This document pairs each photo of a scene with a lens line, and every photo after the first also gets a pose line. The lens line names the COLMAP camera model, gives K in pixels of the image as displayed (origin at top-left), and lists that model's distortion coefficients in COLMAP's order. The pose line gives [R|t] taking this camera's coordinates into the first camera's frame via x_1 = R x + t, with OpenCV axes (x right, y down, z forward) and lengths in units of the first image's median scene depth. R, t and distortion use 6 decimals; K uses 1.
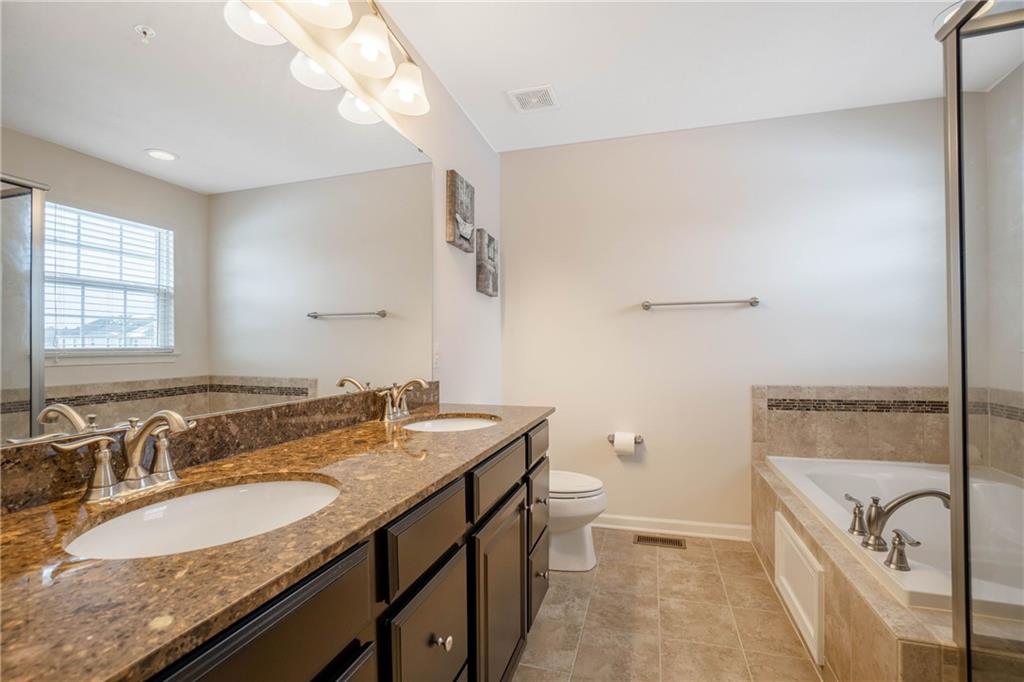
lens RADIAL K [[463.2, 0, 511.3], [0, 463.2, 349.1], [0, 0, 1]] dist [-0.017248, 0.000920]
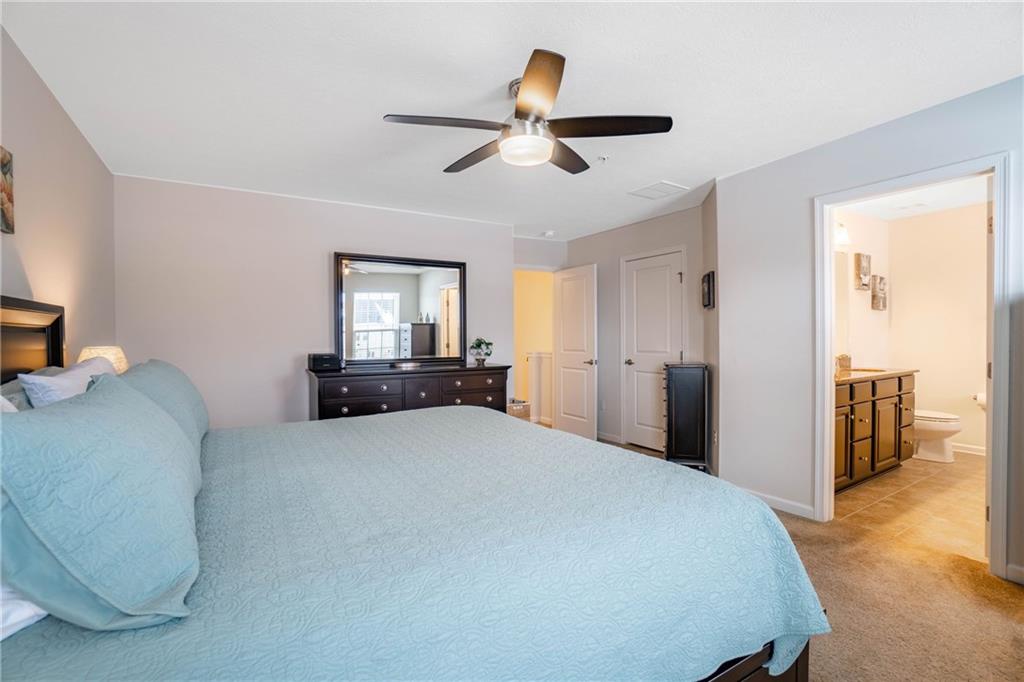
lens RADIAL K [[463.2, 0, 513.7], [0, 463.2, 343.3], [0, 0, 1]] dist [-0.017248, 0.000920]
pose [[0.753309, 0.011061, -0.657574, 0.055389], [0.007652, 0.999643, 0.025580, -0.046932], [0.657623, -0.024301, 0.752955, -1.373267]]
